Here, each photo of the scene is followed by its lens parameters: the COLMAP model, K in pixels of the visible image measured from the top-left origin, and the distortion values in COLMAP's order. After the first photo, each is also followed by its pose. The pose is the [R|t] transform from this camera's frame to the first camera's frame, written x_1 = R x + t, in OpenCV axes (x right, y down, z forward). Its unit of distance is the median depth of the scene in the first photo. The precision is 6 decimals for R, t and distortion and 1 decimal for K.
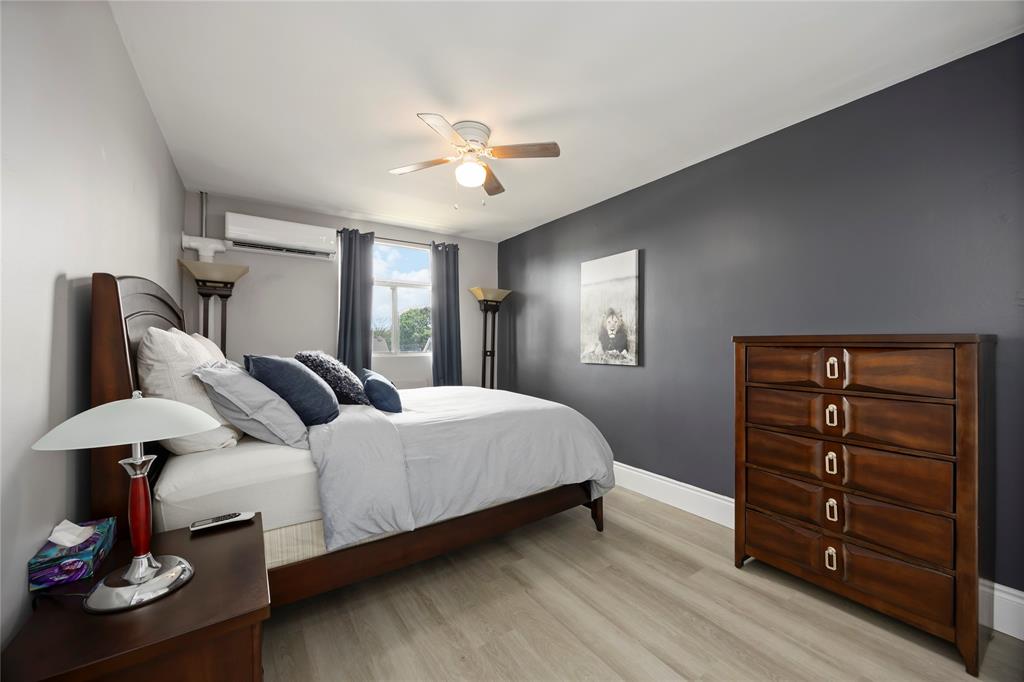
lens RADIAL K [[394.6, 0, 512.0], [0, 394.6, 341.0], [0, 0, 1]] dist [0.000256, 0.000098]
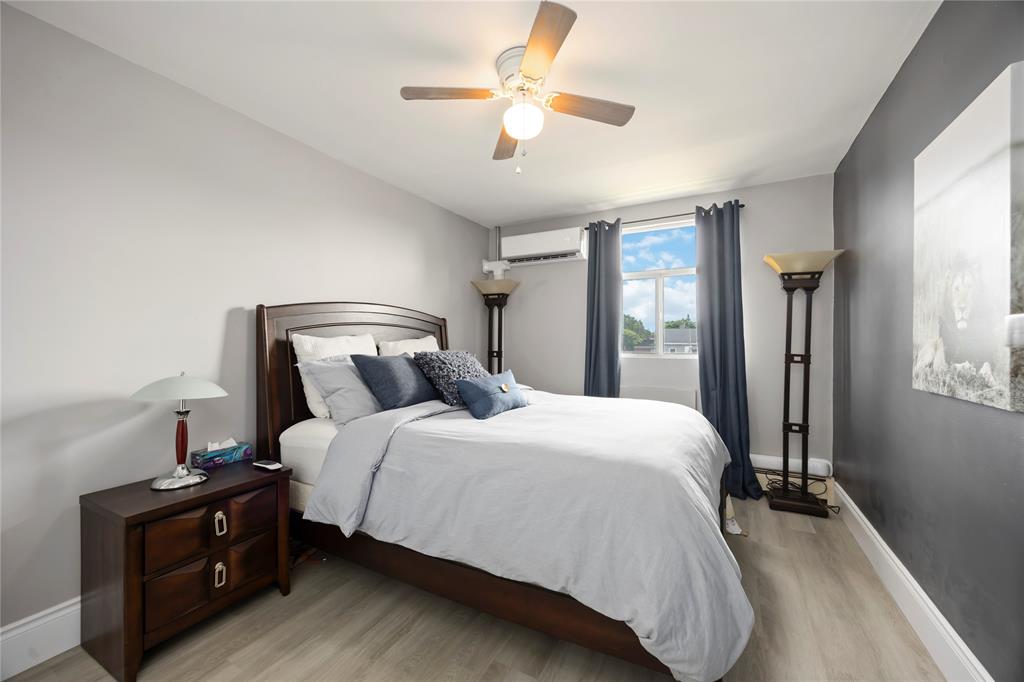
lens RADIAL K [[393.6, 0, 513.5], [0, 393.6, 336.5], [0, 0, 1]] dist [-0.000013, 0.000085]
pose [[0.462952, -0.011298, -0.886311, 0.382888], [0.009171, 0.999926, -0.007956, -0.002623], [0.886336, -0.004445, 0.463022, 0.434830]]
